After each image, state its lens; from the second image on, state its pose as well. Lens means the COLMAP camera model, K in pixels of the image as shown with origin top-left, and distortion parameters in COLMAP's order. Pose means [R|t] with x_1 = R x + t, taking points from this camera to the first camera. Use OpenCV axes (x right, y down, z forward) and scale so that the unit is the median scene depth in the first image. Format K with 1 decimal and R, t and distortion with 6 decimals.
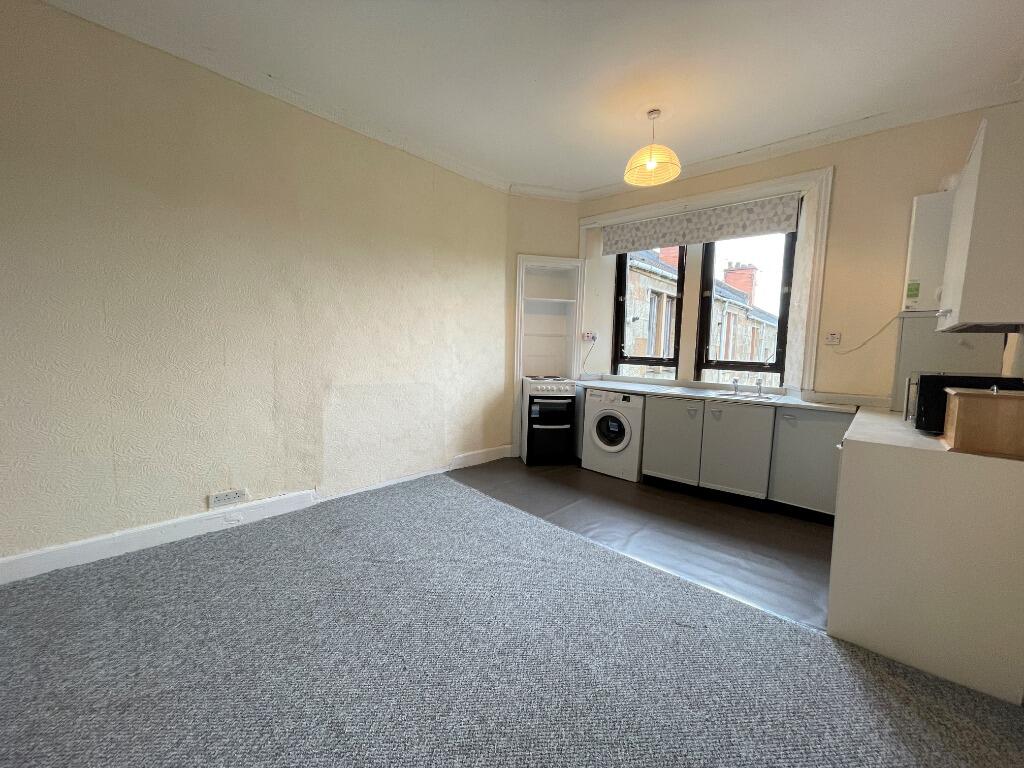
lens RADIAL K [[409.2, 0, 512.0], [0, 409.2, 384.0], [0, 0, 1]] dist [-0.003733, -0.000480]
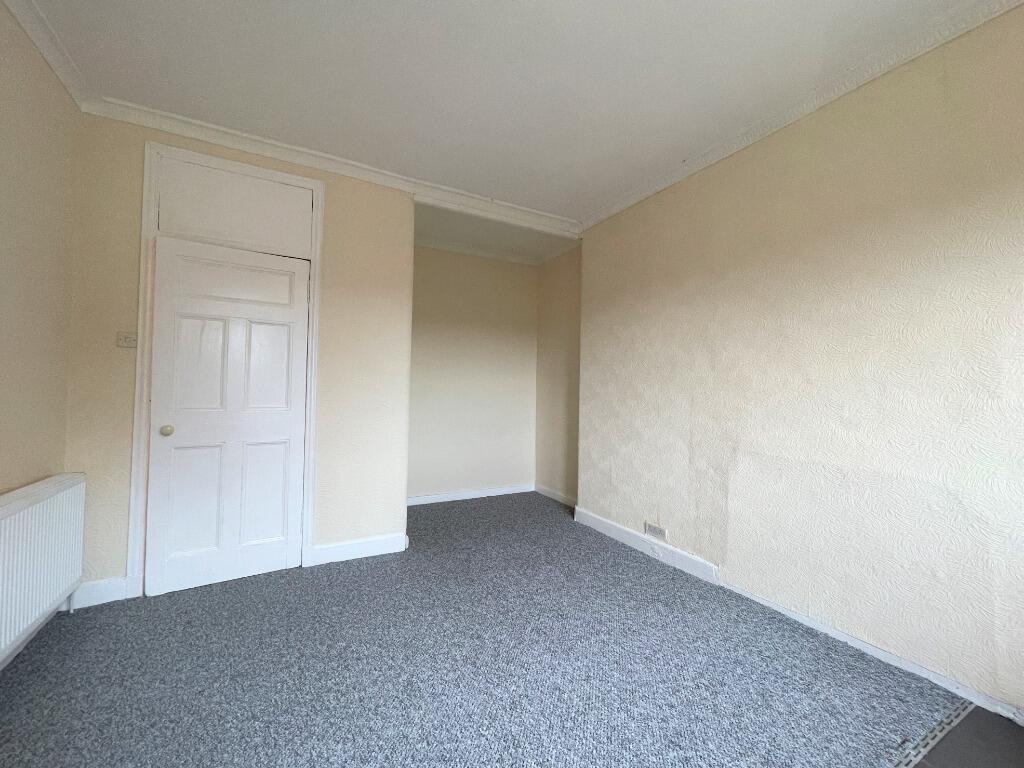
lens RADIAL K [[416.5, 0, 512.0], [0, 416.5, 384.0], [0, 0, 1]] dist [-0.006052, 0.000103]
pose [[-0.311579, -0.052073, -0.948793, 0.405075], [-0.116276, 0.993083, -0.016320, -0.050721], [0.943079, 0.105237, -0.315478, 0.646758]]
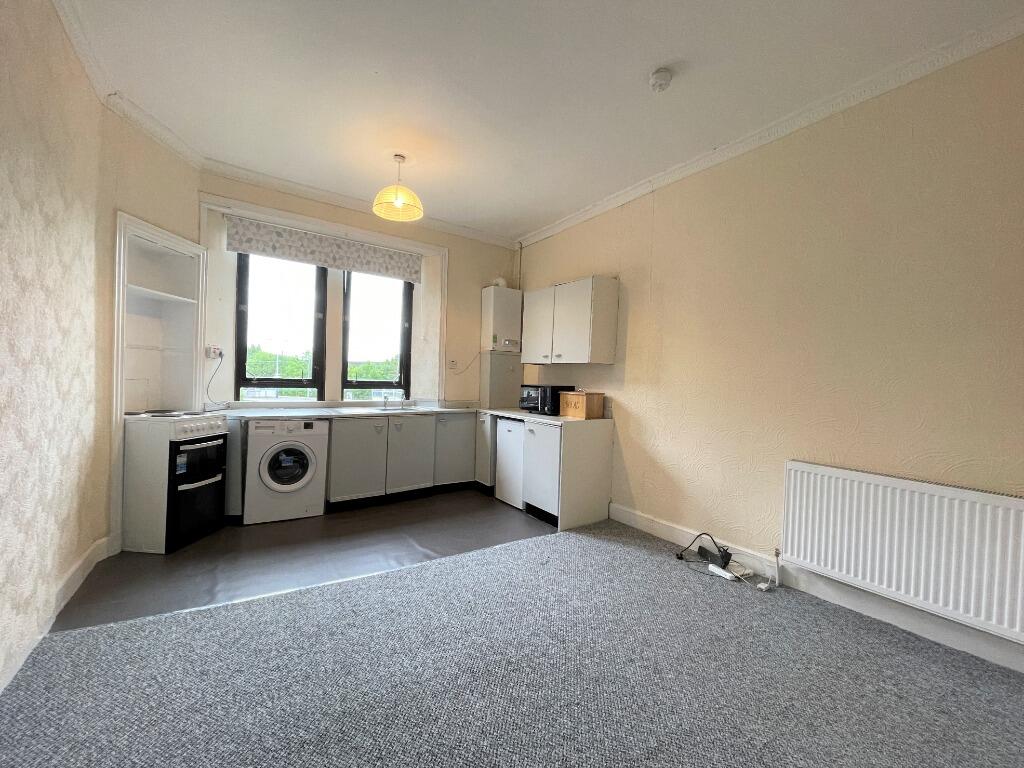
lens RADIAL K [[416.5, 0, 512.0], [0, 416.5, 384.0], [0, 0, 1]] dist [-0.006052, 0.000103]
pose [[0.229186, -0.030786, 0.972896, -0.500829], [0.070193, 0.997420, 0.015027, -0.037120], [-0.970848, 0.064846, 0.230756, 0.352661]]
